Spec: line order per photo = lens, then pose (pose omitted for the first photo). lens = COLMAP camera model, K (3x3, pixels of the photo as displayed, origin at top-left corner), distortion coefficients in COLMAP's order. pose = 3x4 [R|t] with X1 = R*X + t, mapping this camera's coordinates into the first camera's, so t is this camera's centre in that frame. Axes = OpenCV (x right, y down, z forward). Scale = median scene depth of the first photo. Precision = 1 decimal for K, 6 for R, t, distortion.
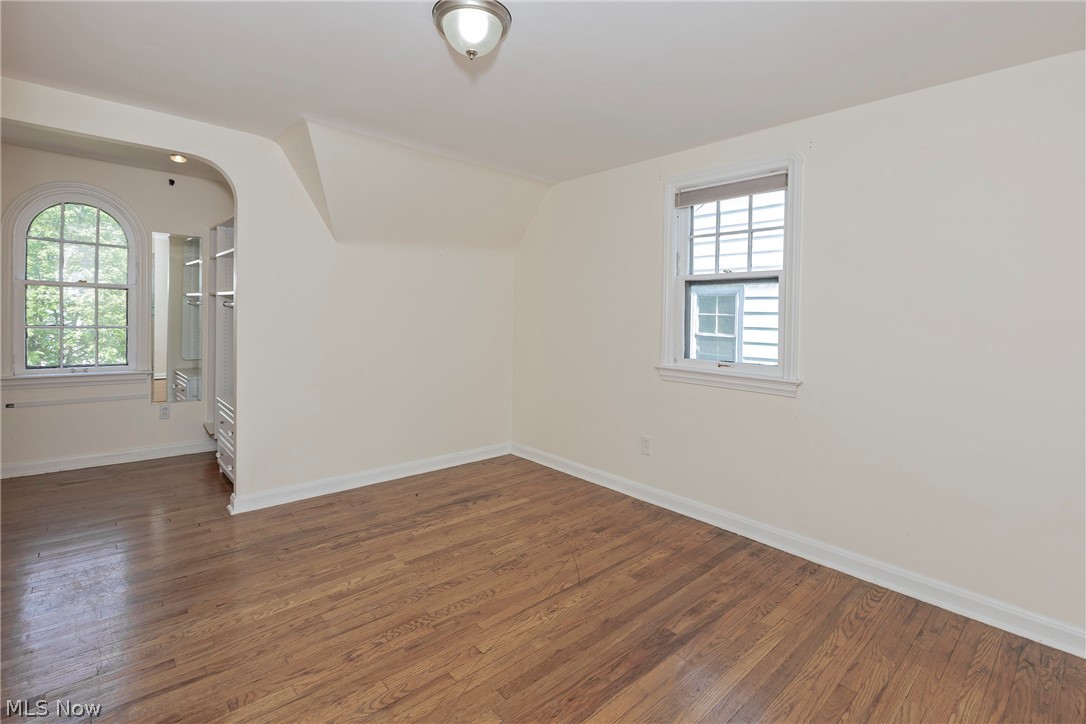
lens RADIAL K [[516.4, 0, 490.5], [0, 516.4, 331.5], [0, 0, 1]] dist [0.002804, 0.000614]
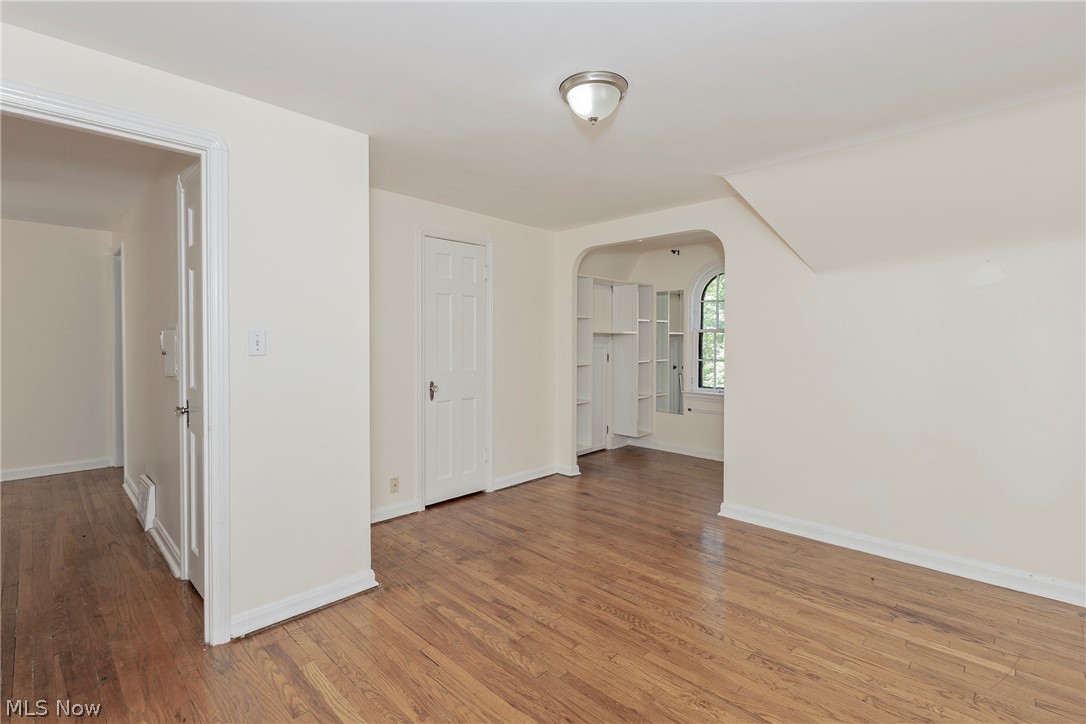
lens RADIAL K [[488.2, 0, 556.2], [0, 488.2, 342.5], [0, 0, 1]] dist [-0.001317, 0.000425]
pose [[0.117807, -0.019298, -0.992849, 0.700602], [-0.035035, 0.999108, -0.023577, -0.023729], [0.992418, 0.037562, 0.117026, 0.498073]]
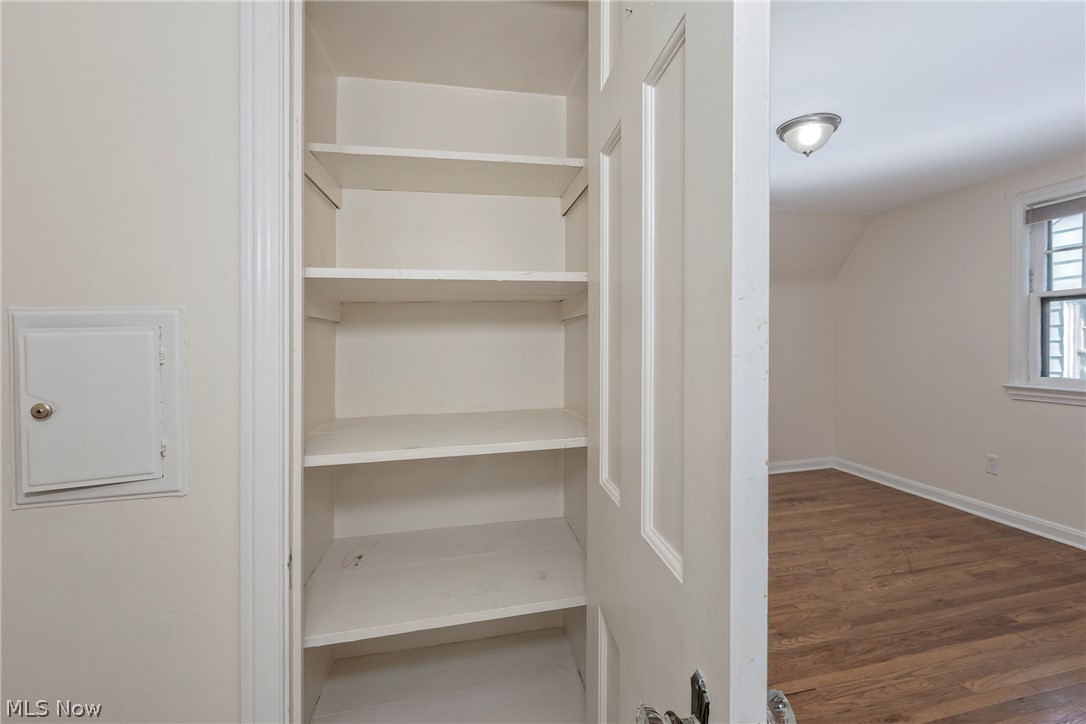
lens RADIAL K [[488.2, 0, 542.6], [0, 488.2, 370.5], [0, 0, 1]] dist [-0.001317, 0.000425]
pose [[0.888527, -0.015266, -0.458570, -0.045145], [0.026824, 0.999465, 0.018703, -0.003534], [0.458039, -0.028919, 0.888462, -0.284690]]
